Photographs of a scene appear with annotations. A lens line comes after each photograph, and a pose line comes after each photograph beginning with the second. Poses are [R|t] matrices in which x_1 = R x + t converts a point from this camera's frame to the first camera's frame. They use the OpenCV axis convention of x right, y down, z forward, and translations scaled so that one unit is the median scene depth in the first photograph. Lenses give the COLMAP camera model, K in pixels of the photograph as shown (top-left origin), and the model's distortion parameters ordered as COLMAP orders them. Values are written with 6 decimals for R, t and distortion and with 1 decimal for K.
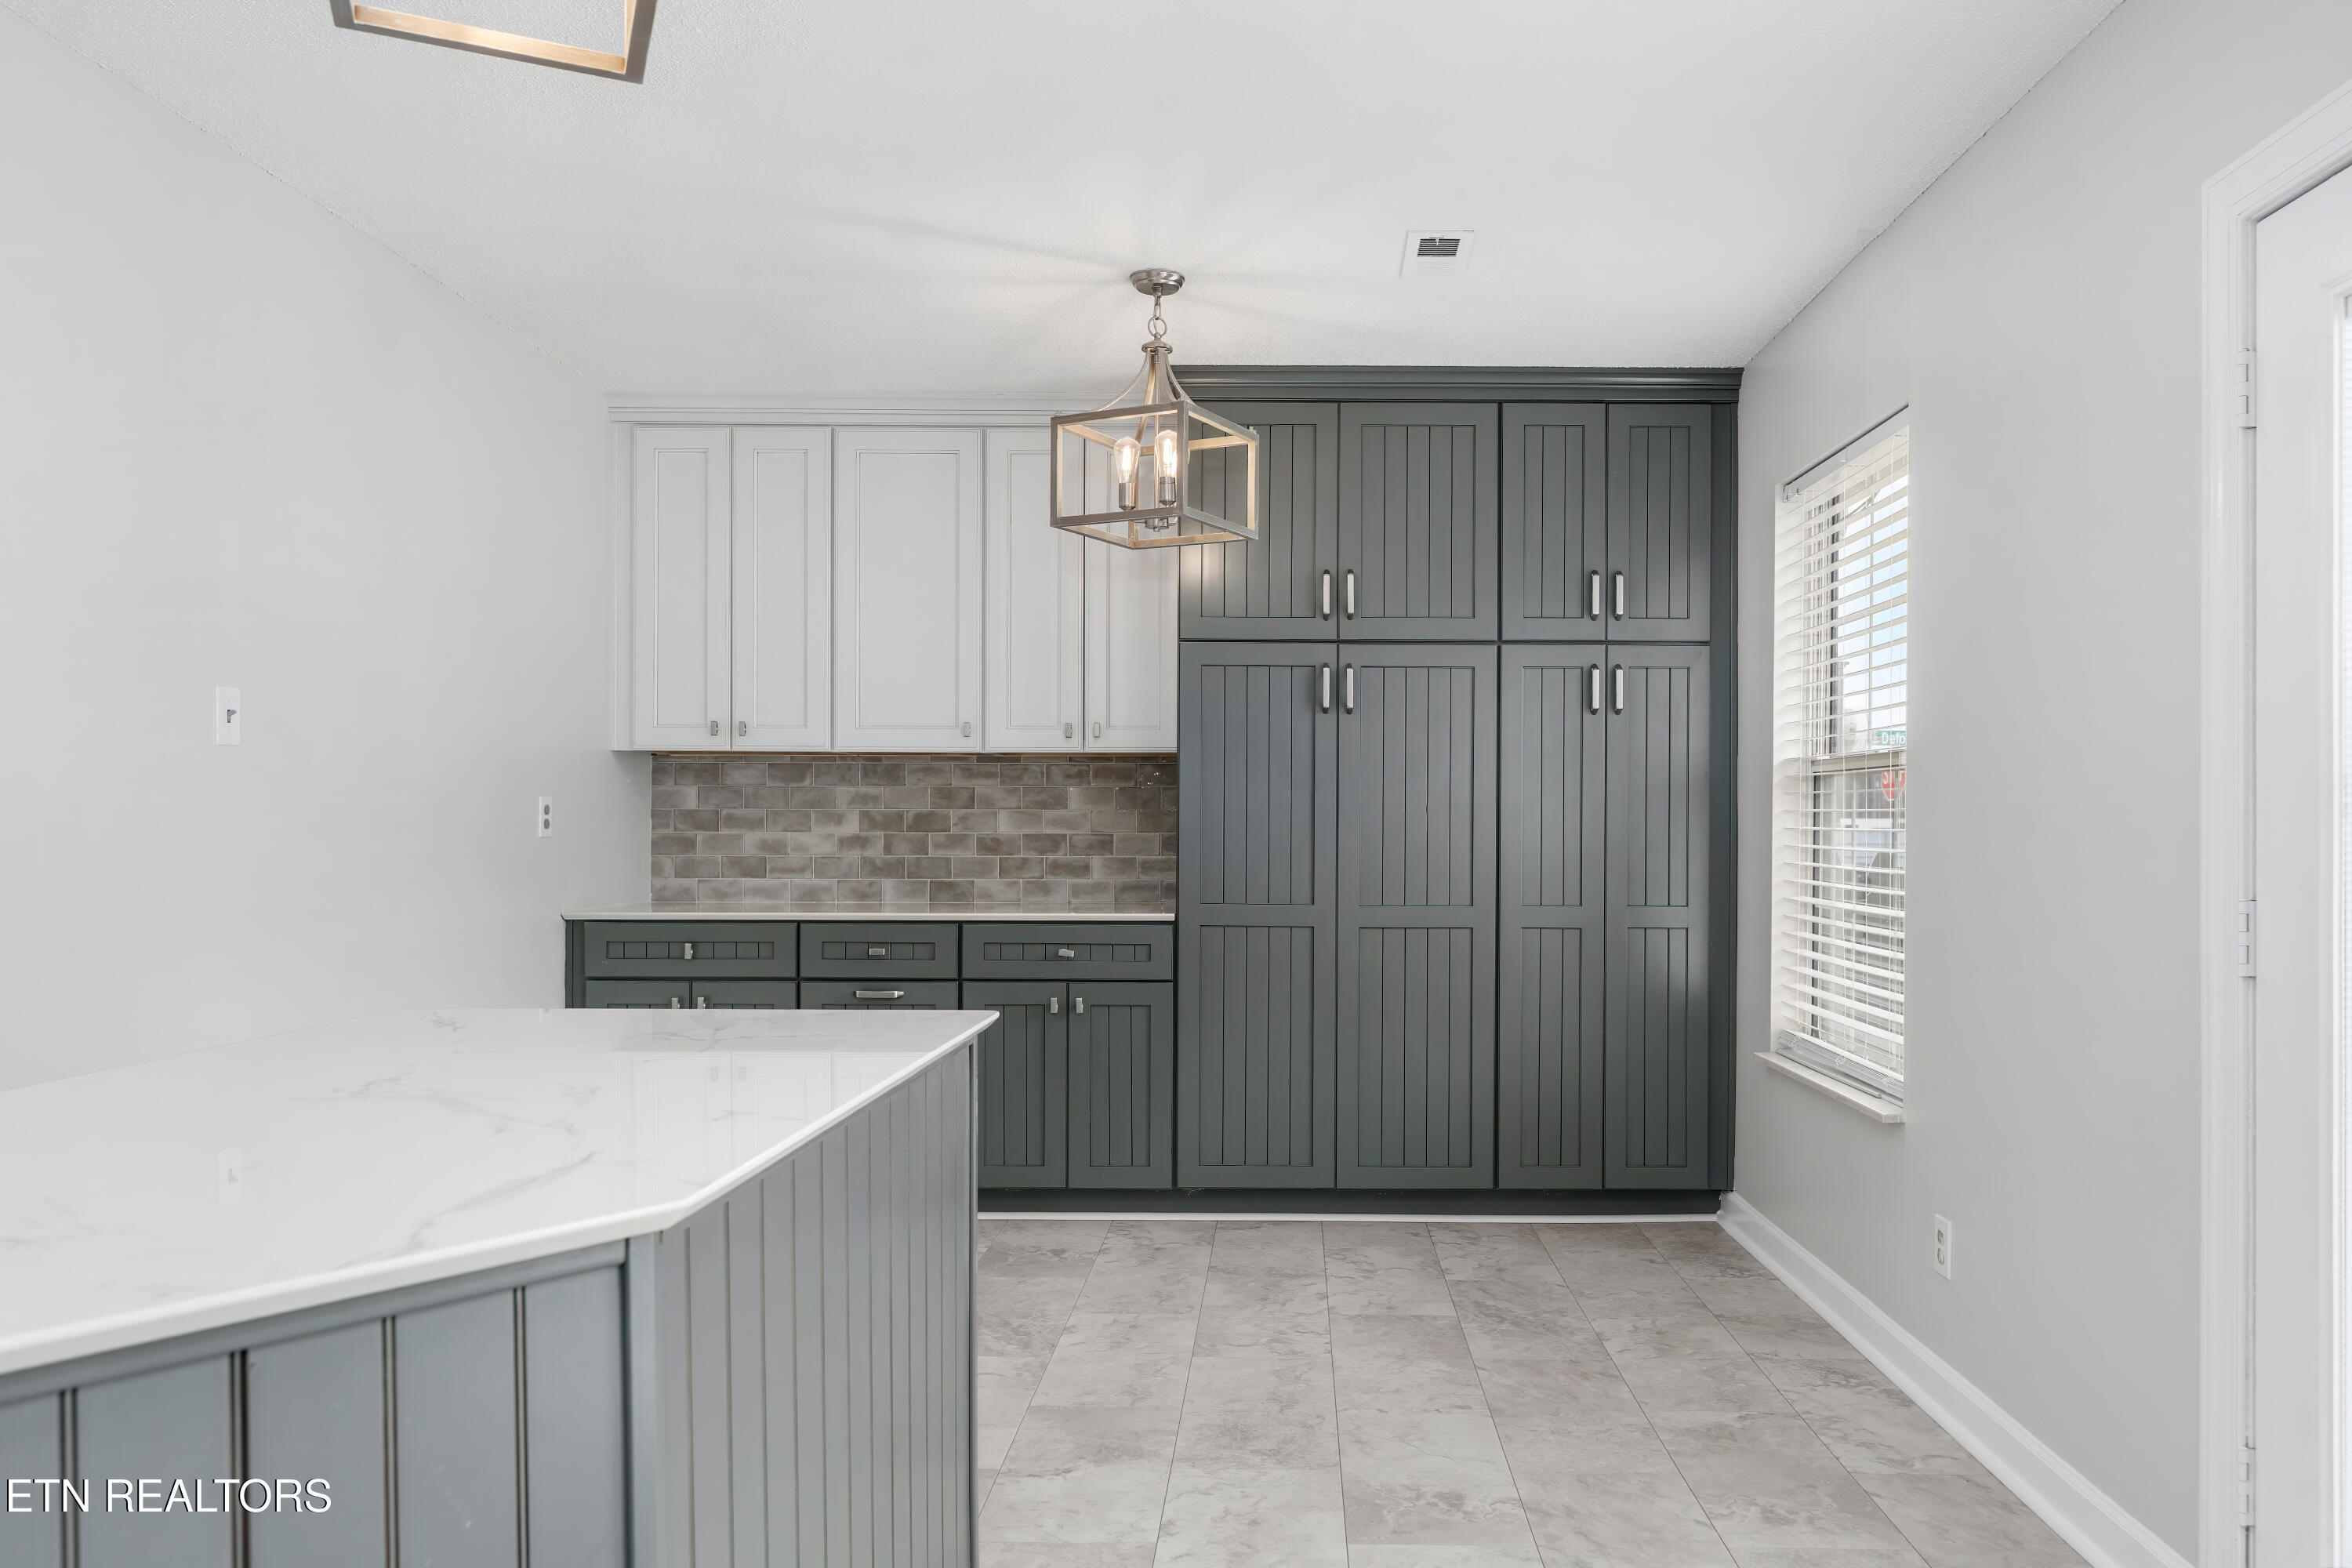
lens RADIAL K [[1842.7, 0, 1177.4], [0, 1842.7, 797.5], [0, 0, 1]] dist [-0.008316, -0.006666]
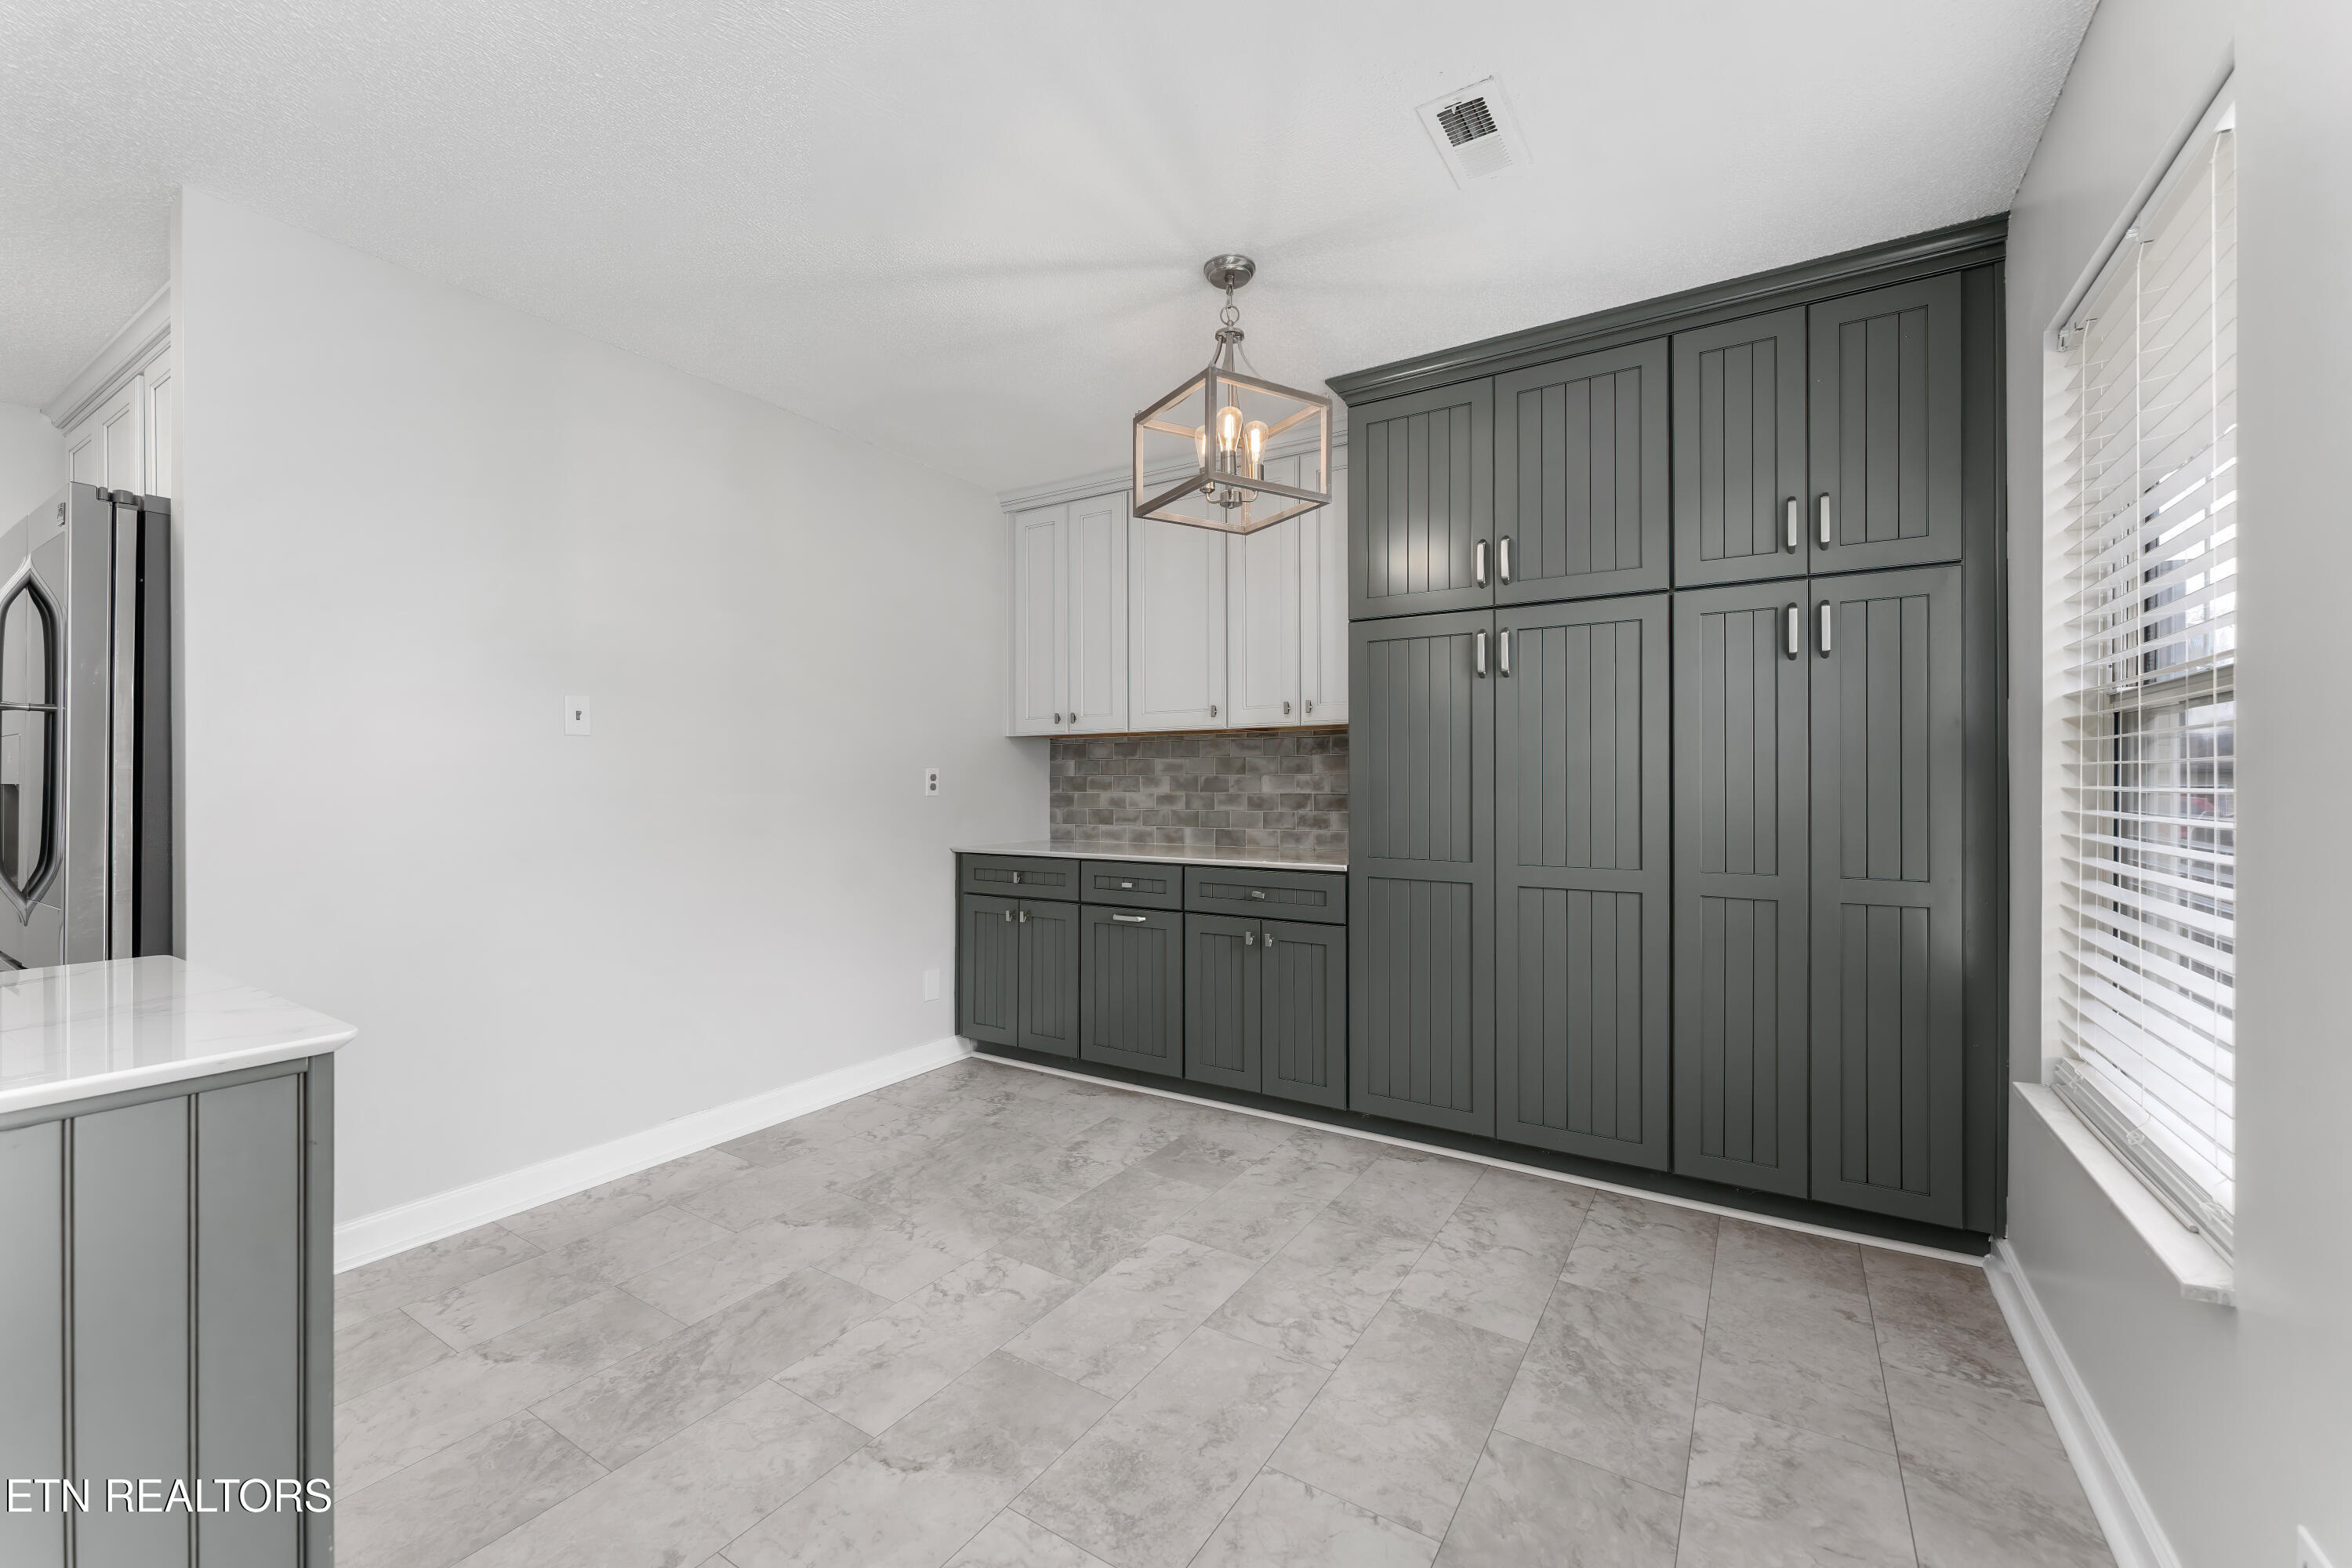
lens RADIAL K [[944.5, 0, 1171.2], [0, 944.5, 775.9], [0, 0, 1]] dist [-0.001449, 0.000026]
pose [[0.843742, -0.009033, -0.536673, 0.217981], [0.010957, 0.999940, 0.000395, 0.007226], [0.536637, -0.006214, 0.843790, 0.458462]]
